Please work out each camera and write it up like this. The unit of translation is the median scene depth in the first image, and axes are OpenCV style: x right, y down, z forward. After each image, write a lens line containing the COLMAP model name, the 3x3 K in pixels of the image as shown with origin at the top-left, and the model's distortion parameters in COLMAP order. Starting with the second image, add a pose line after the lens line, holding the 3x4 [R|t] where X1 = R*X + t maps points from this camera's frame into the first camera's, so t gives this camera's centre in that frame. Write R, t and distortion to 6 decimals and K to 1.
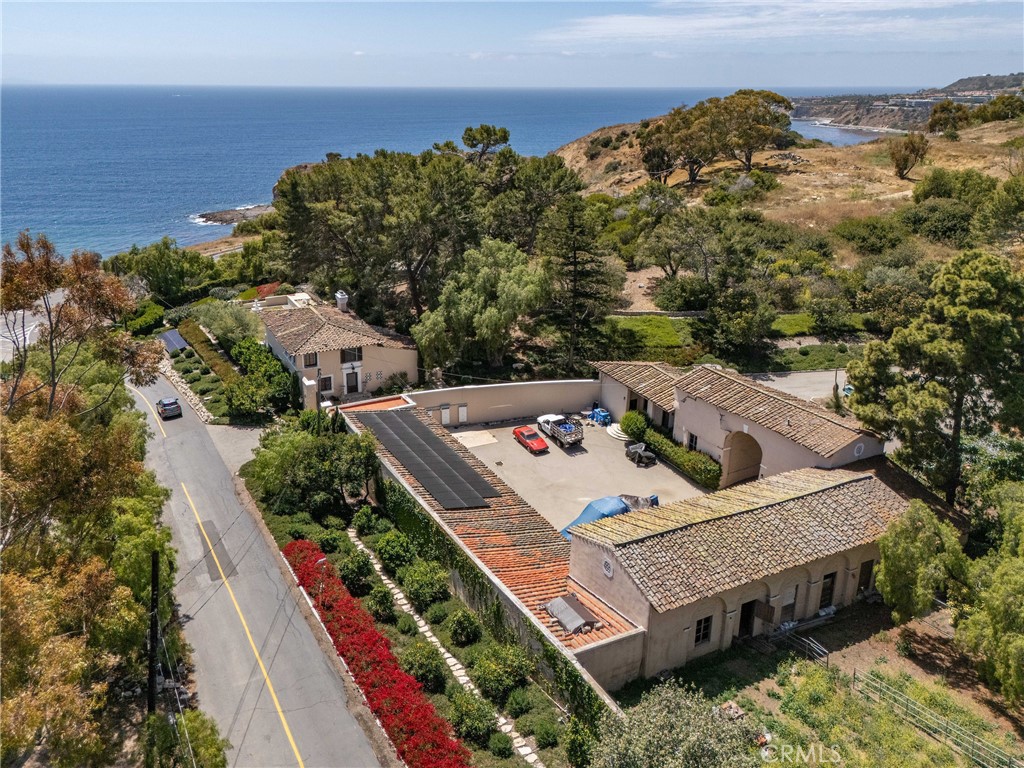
lens RADIAL K [[753.0, 0, 511.5], [0, 753.0, 381.0], [0, 0, 1]] dist [0.066470, -0.057116]
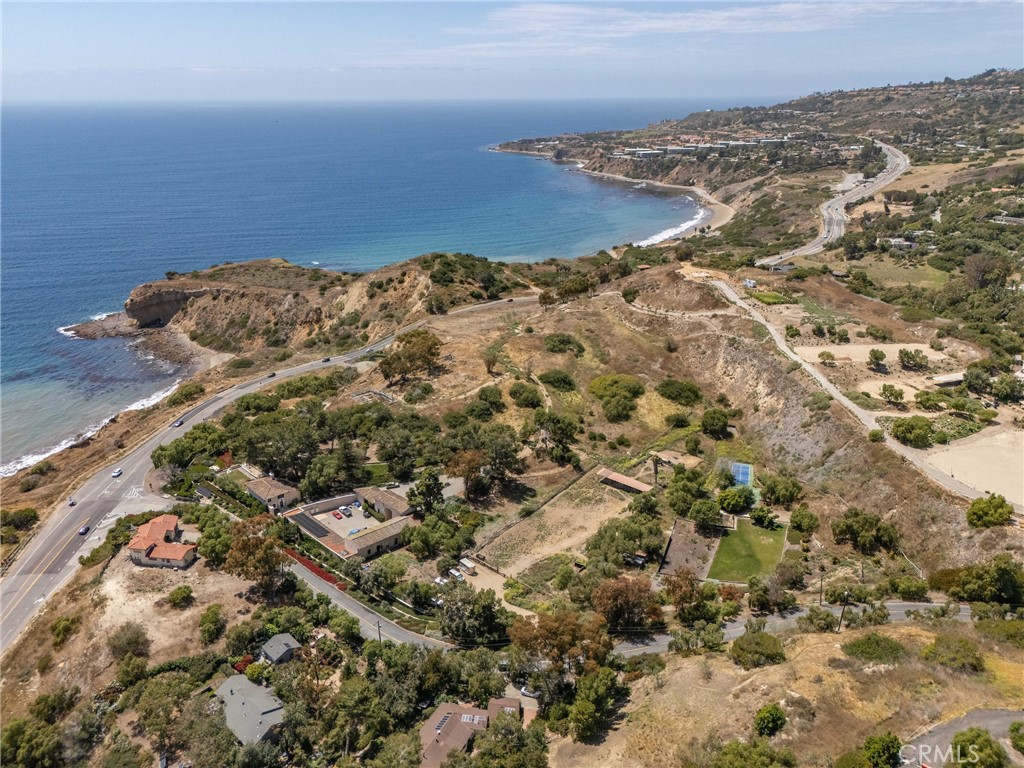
lens RADIAL K [[753.0, 0, 518.3], [0, 753.0, 382.9], [0, 0, 1]] dist [0.066470, -0.057116]
pose [[0.966739, -0.103509, 0.233883, 0.075302], [0.103545, 0.994550, 0.012160, -0.476722], [-0.233867, 0.012462, 0.972189, -2.593242]]
